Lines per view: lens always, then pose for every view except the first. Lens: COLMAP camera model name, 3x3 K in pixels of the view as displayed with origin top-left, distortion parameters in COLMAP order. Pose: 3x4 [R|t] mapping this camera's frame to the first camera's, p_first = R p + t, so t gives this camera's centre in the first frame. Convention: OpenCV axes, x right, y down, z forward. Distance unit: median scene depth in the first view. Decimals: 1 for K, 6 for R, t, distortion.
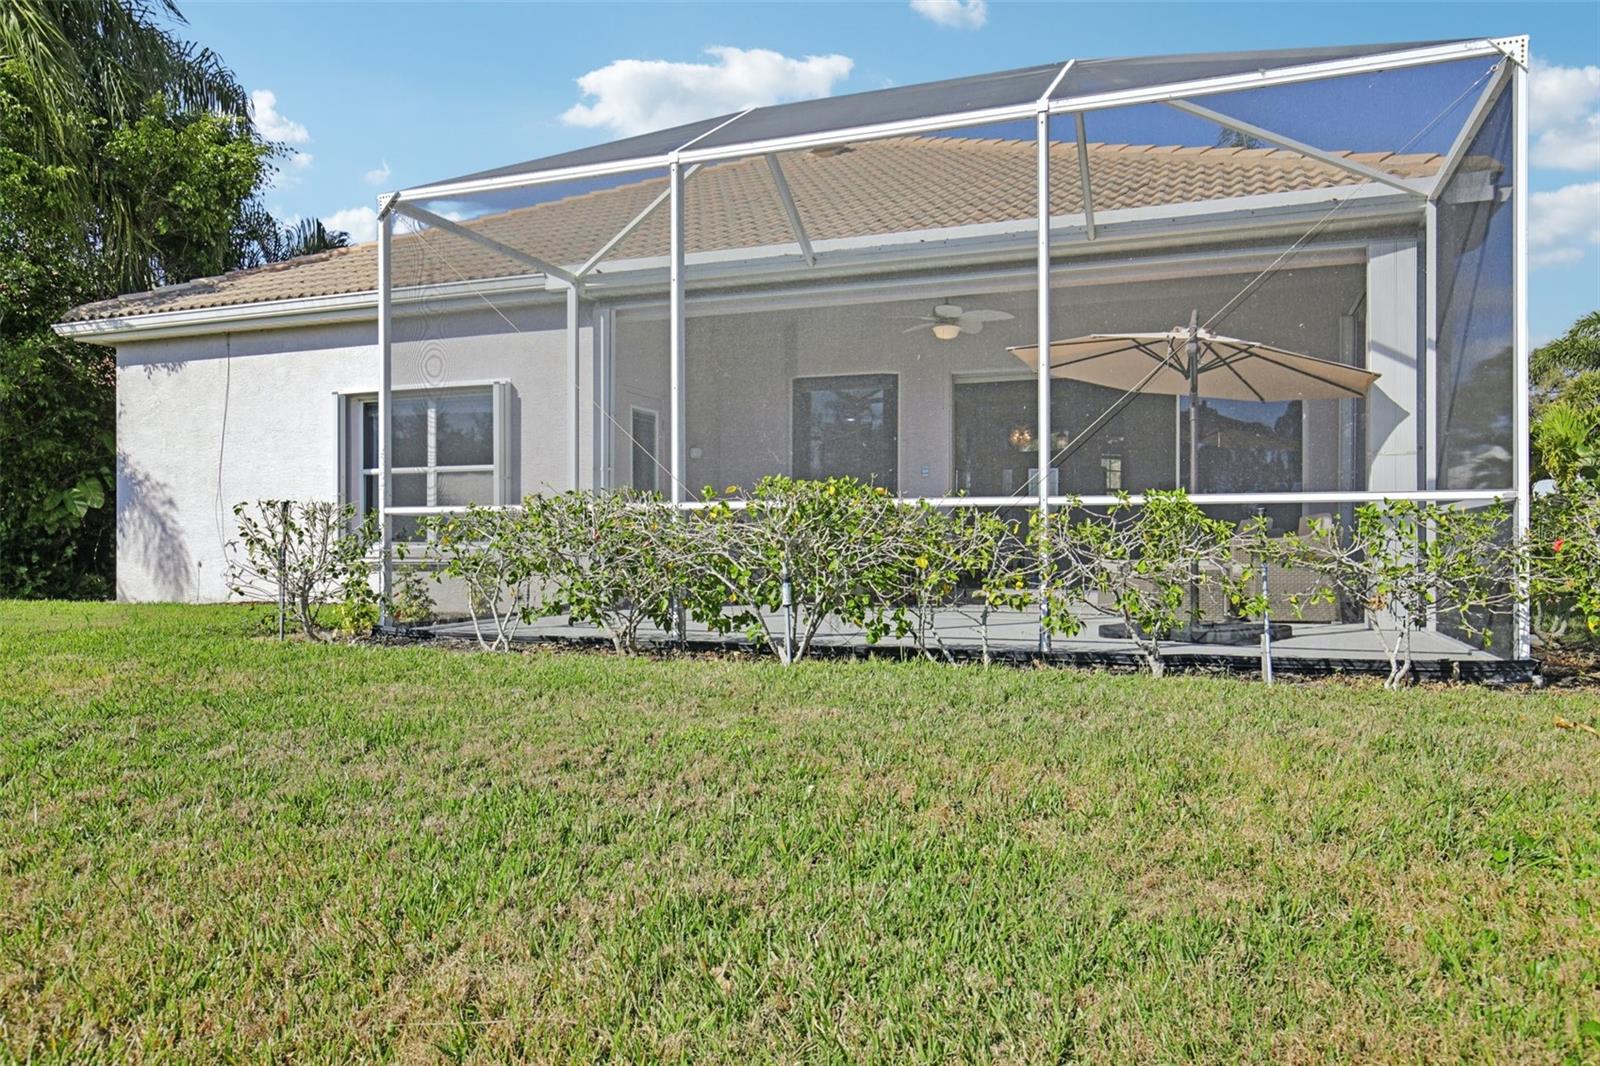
lens RADIAL K [[1116.5, 0, 799.2], [0, 1116.5, 549.0], [0, 0, 1]] dist [0.002824, 0.000057]
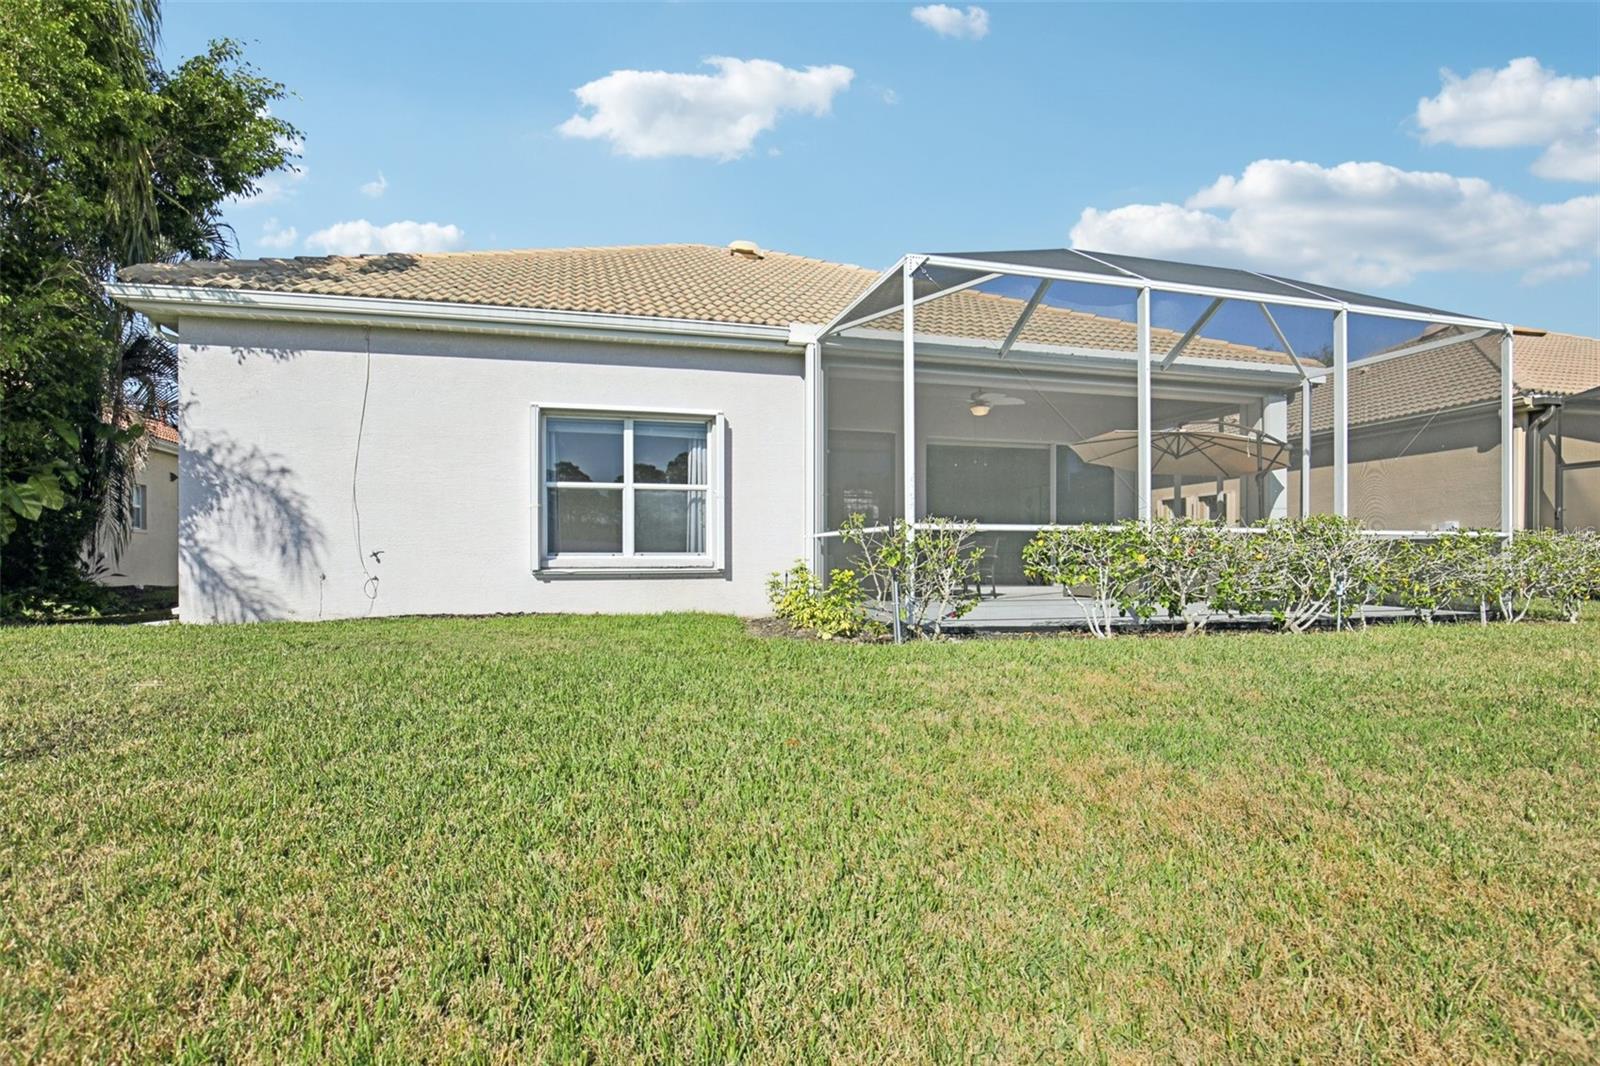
lens RADIAL K [[848.3, 0, 798.0], [0, 848.3, 526.4], [0, 0, 1]] dist [-0.022734, 0.001007]
pose [[0.803596, 0.022778, 0.594740, -0.680315], [0.001561, 0.999183, -0.040377, 0.000567], [-0.595174, 0.033375, 0.802904, 0.250728]]
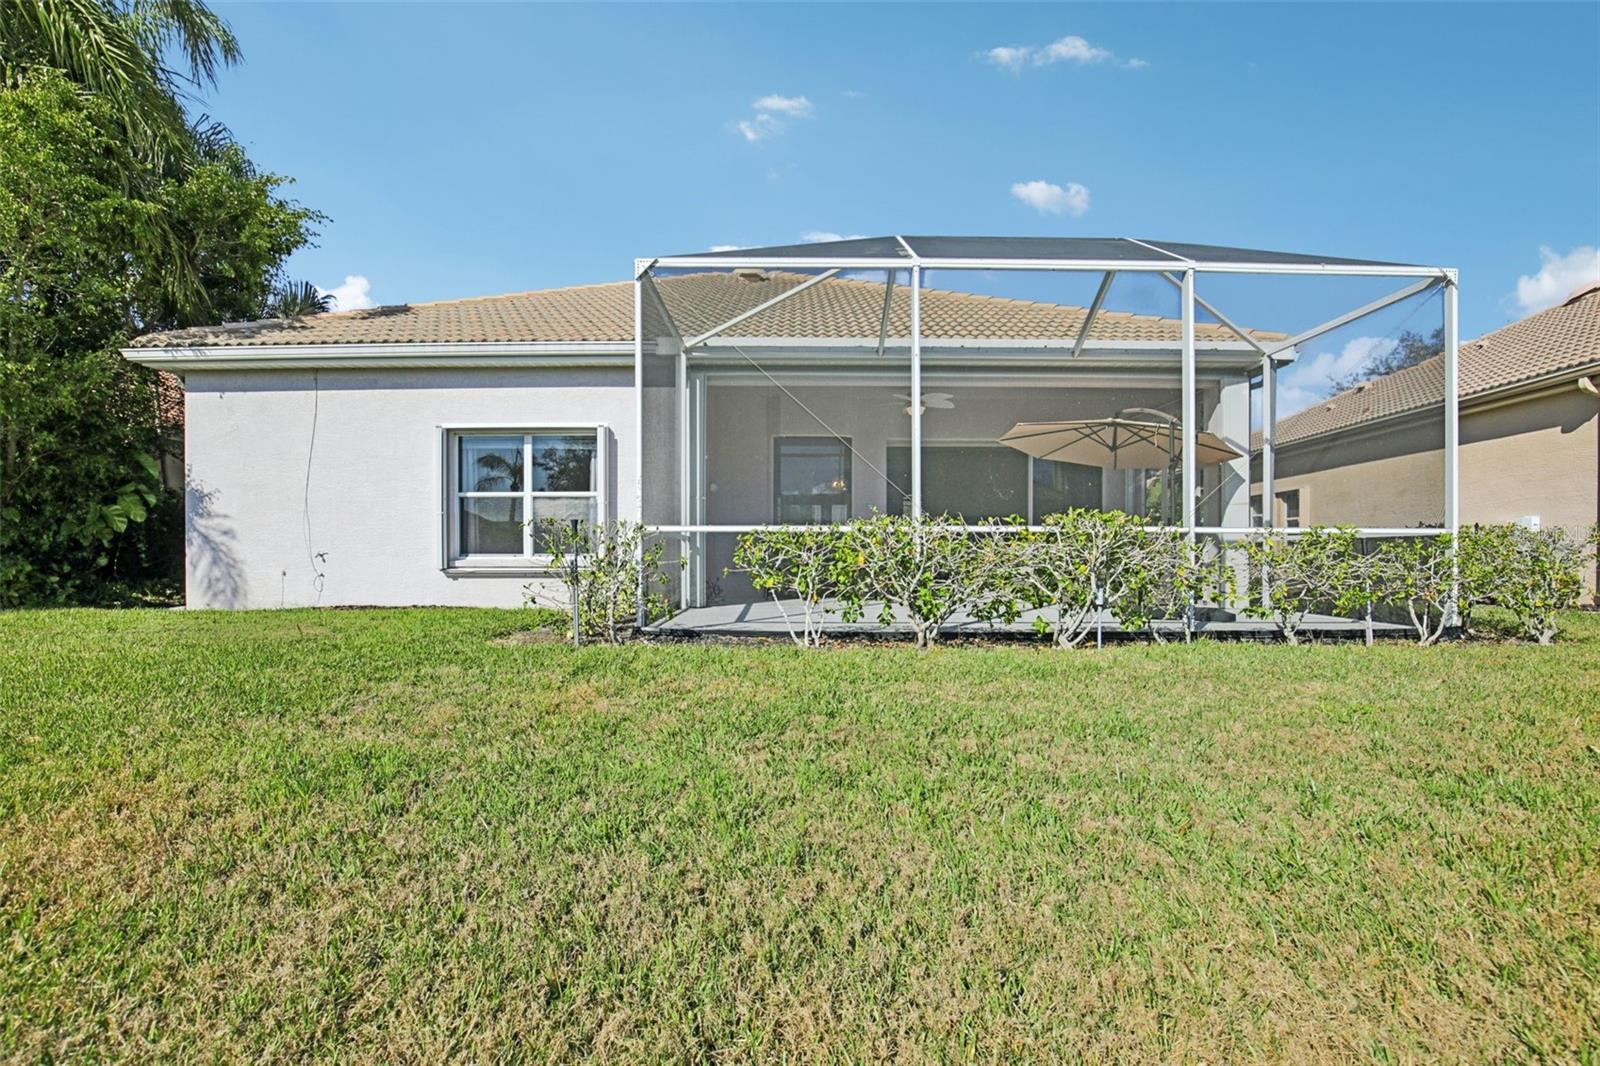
lens RADIAL K [[765.6, 0, 802.3], [0, 765.6, 544.7], [0, 0, 1]] dist [-0.033117, -0.000807]
pose [[0.938077, 0.009185, 0.346305, -0.334289], [-0.001712, 0.999759, -0.021881, 0.000116], [-0.346422, 0.019933, 0.937867, 0.128829]]
